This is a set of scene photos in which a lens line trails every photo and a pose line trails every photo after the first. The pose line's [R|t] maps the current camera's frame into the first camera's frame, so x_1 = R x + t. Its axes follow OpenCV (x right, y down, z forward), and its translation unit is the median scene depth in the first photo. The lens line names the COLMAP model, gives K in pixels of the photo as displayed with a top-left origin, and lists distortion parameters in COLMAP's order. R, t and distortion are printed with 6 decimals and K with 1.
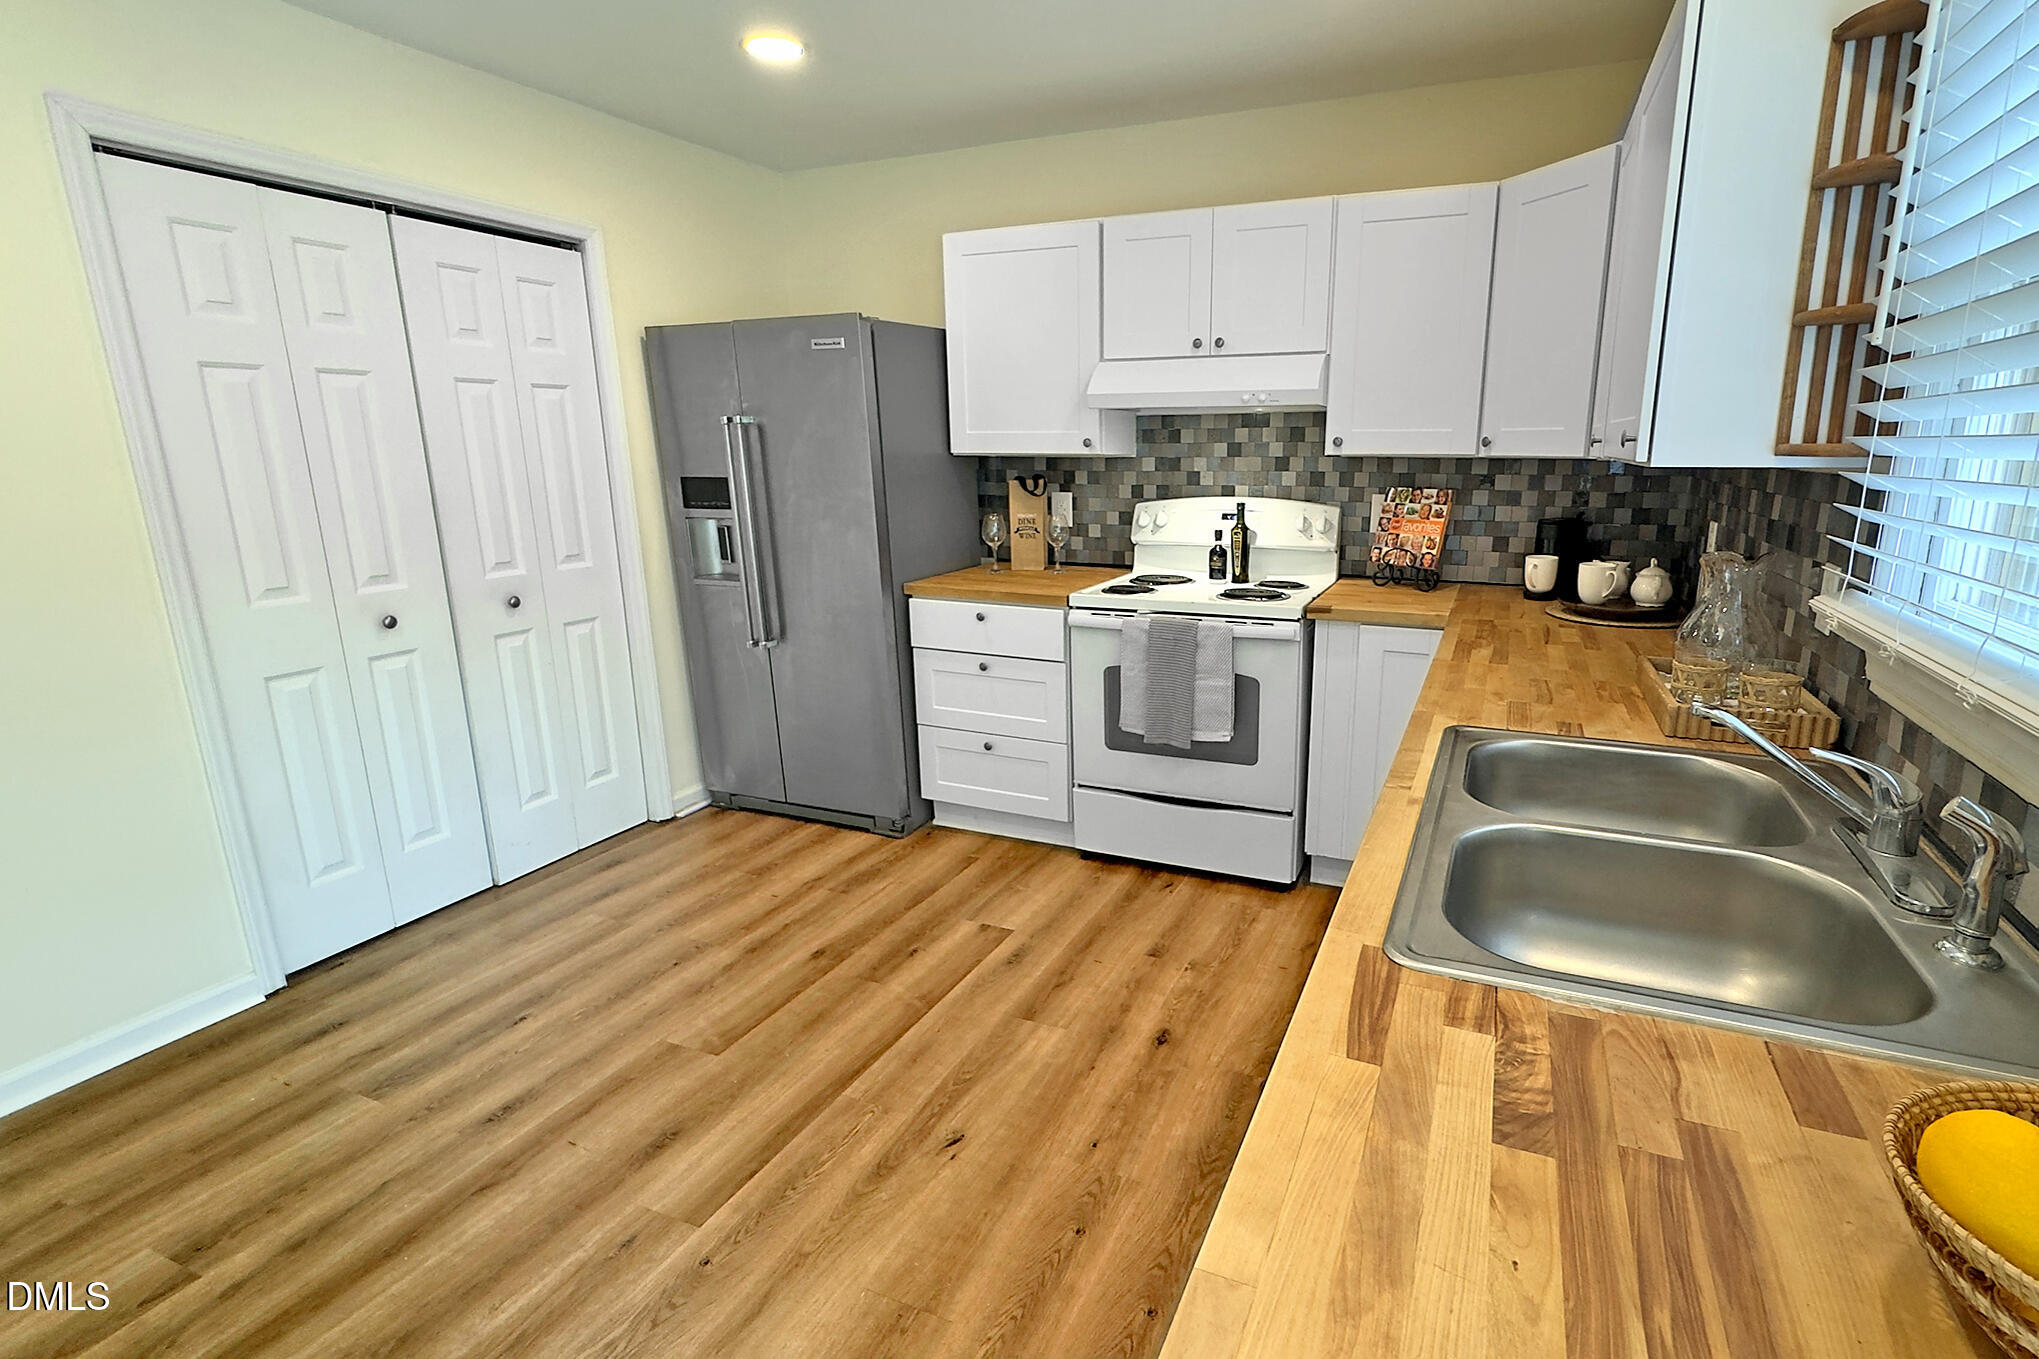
lens RADIAL K [[963.9, 0, 1122.6], [0, 963.9, 674.5], [0, 0, 1]] dist [-0.004375, 0.001766]
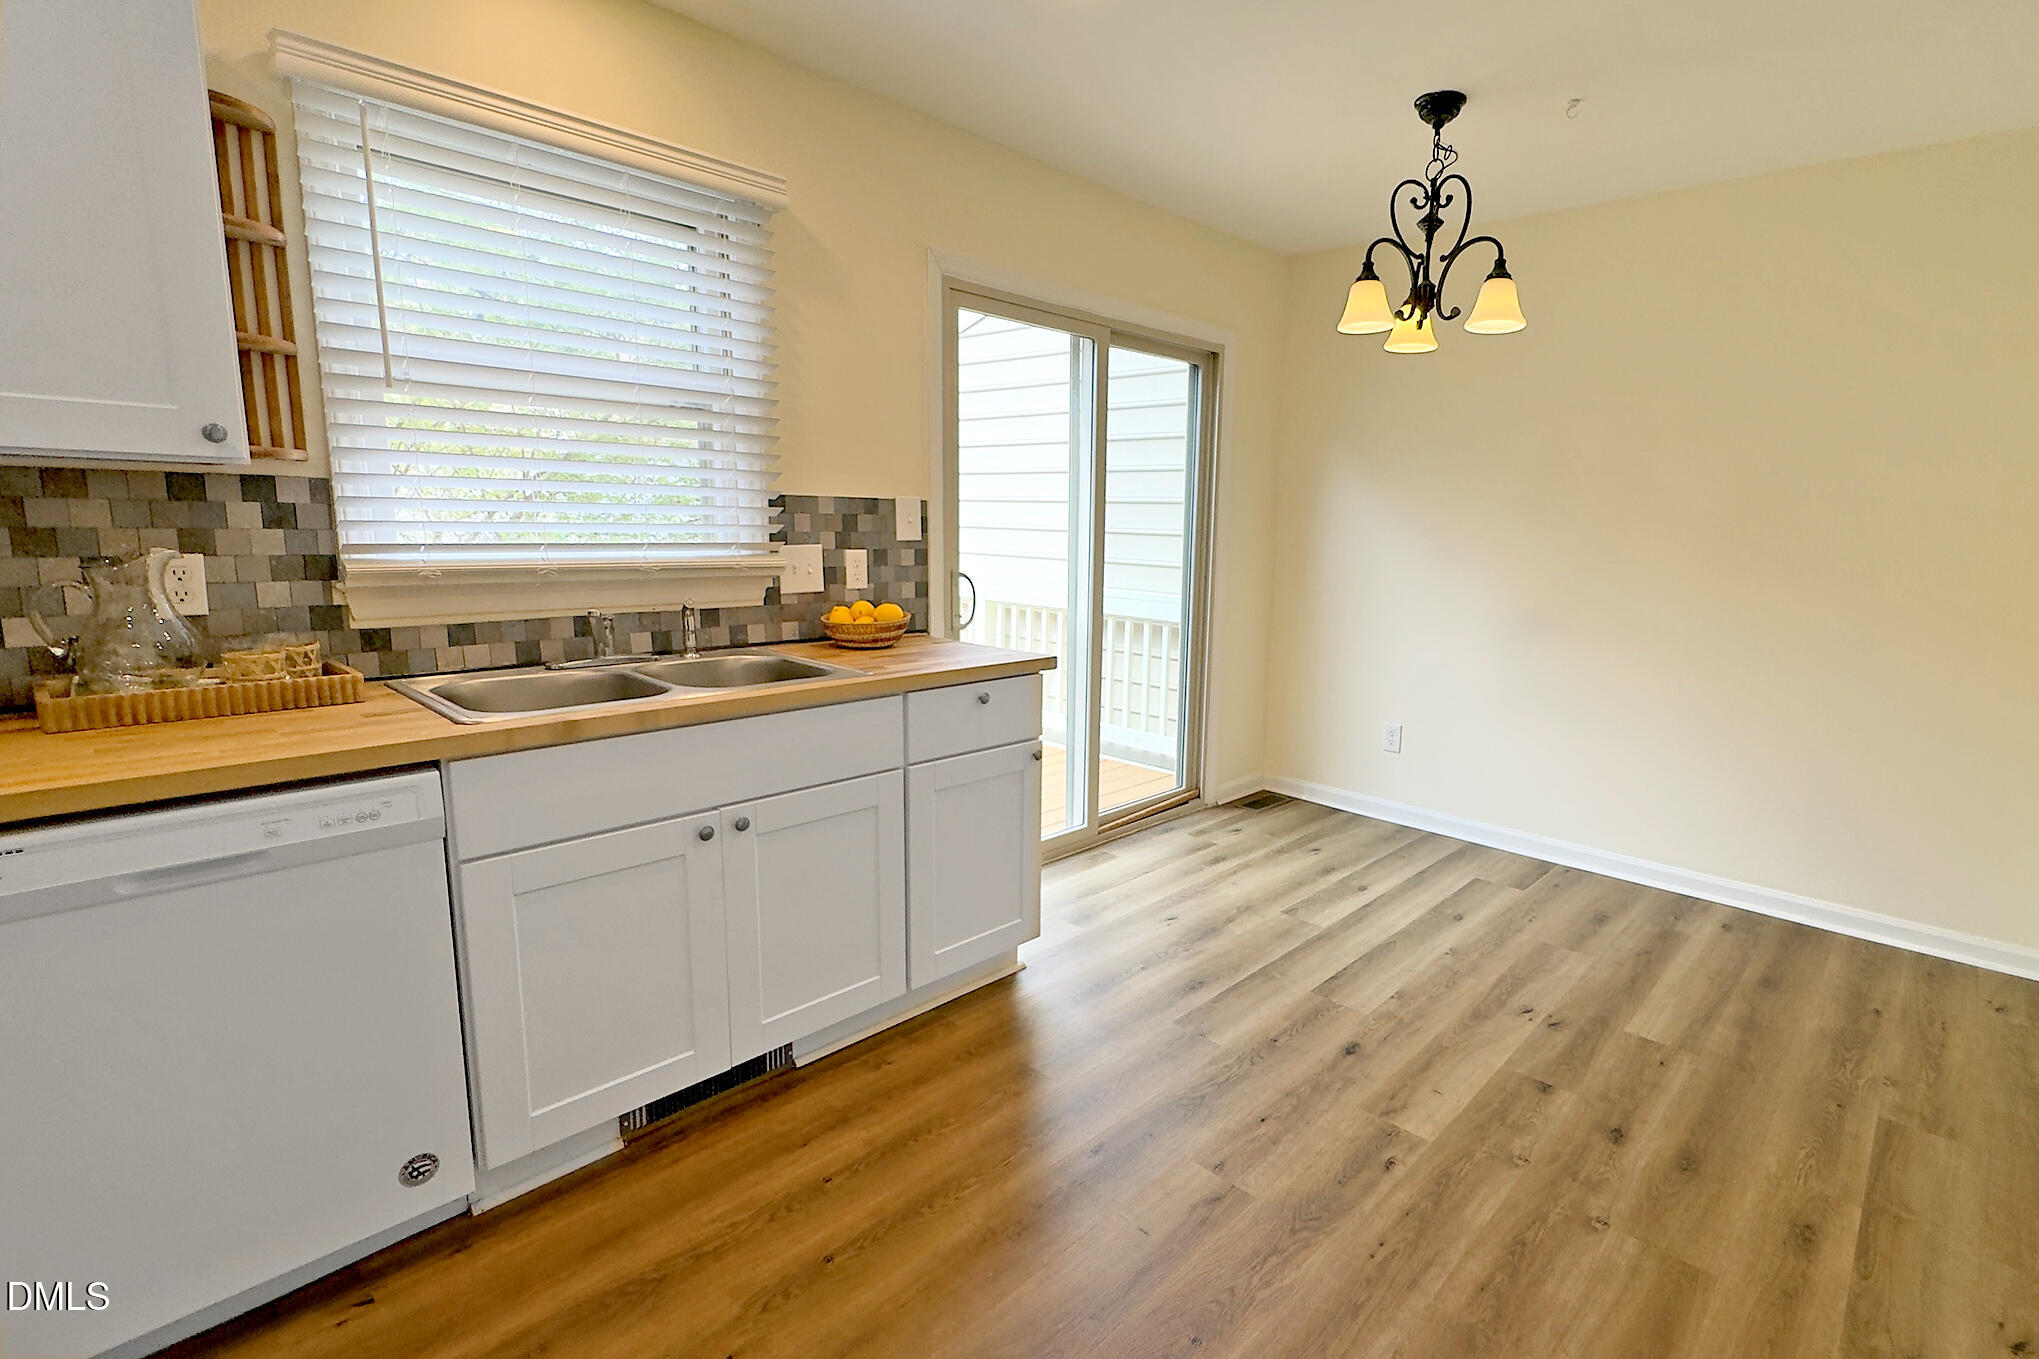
lens RADIAL K [[963.9, 0, 1107.6], [0, 963.9, 680.1], [0, 0, 1]] dist [-0.004375, 0.001766]
pose [[-0.939632, -0.078837, 0.332981, -0.329781], [0.055802, 0.924770, 0.376414, -0.173724], [-0.337606, 0.372271, -0.864544, 0.855418]]
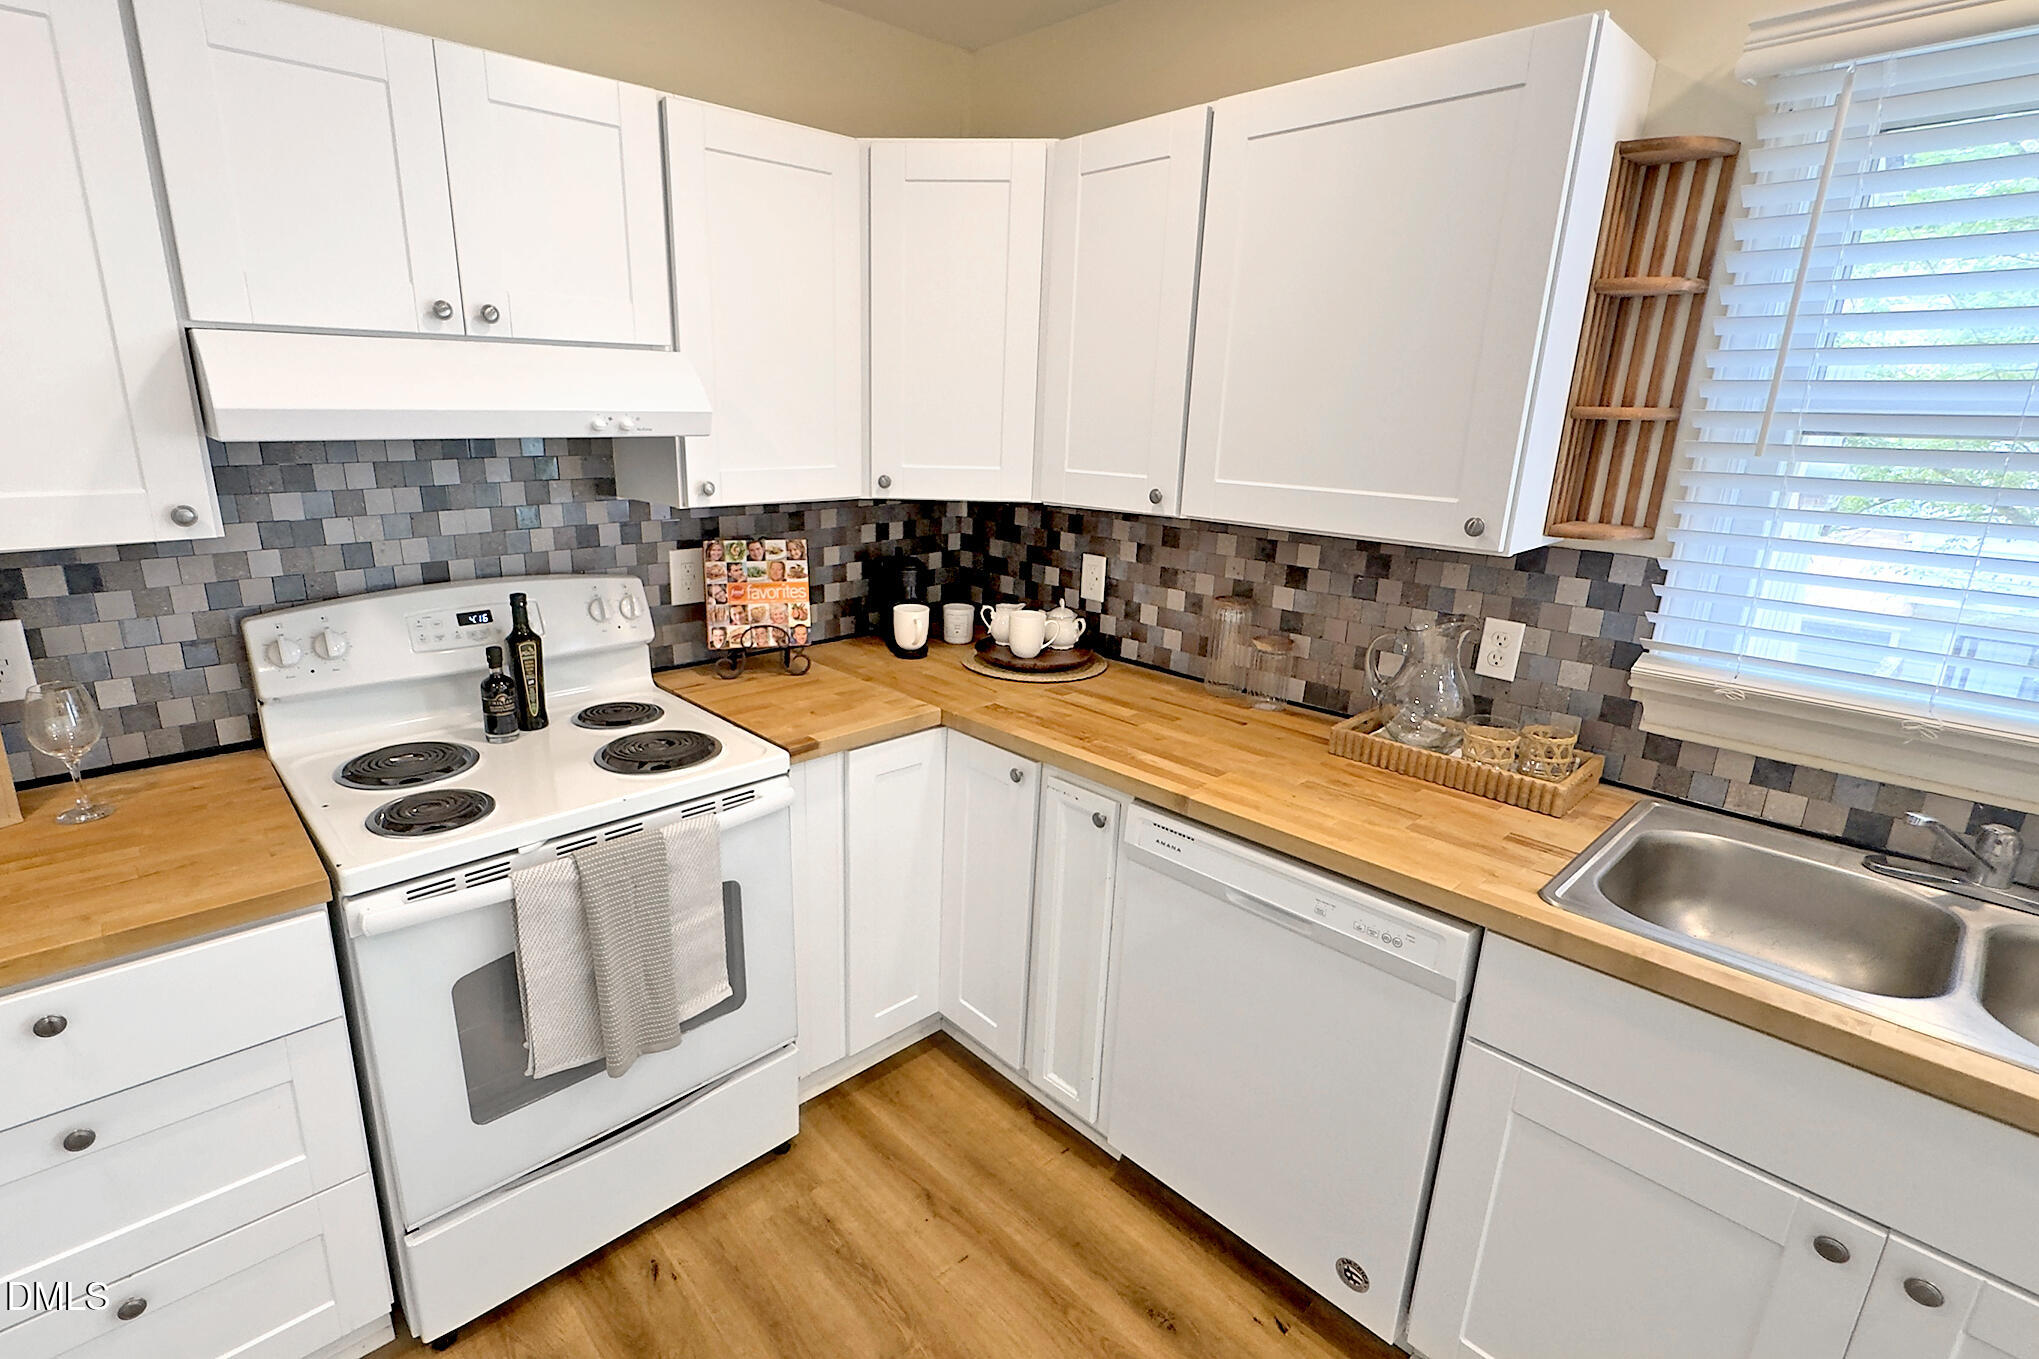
lens RADIAL K [[963.9, 0, 946.1], [0, 963.9, 678.6], [0, 0, 1]] dist [-0.004375, 0.001766]
pose [[0.444515, -0.239214, 0.863240, -0.292434], [0.190744, 0.966859, 0.169707, -0.191792], [-0.875227, 0.089220, 0.475412, 0.544593]]
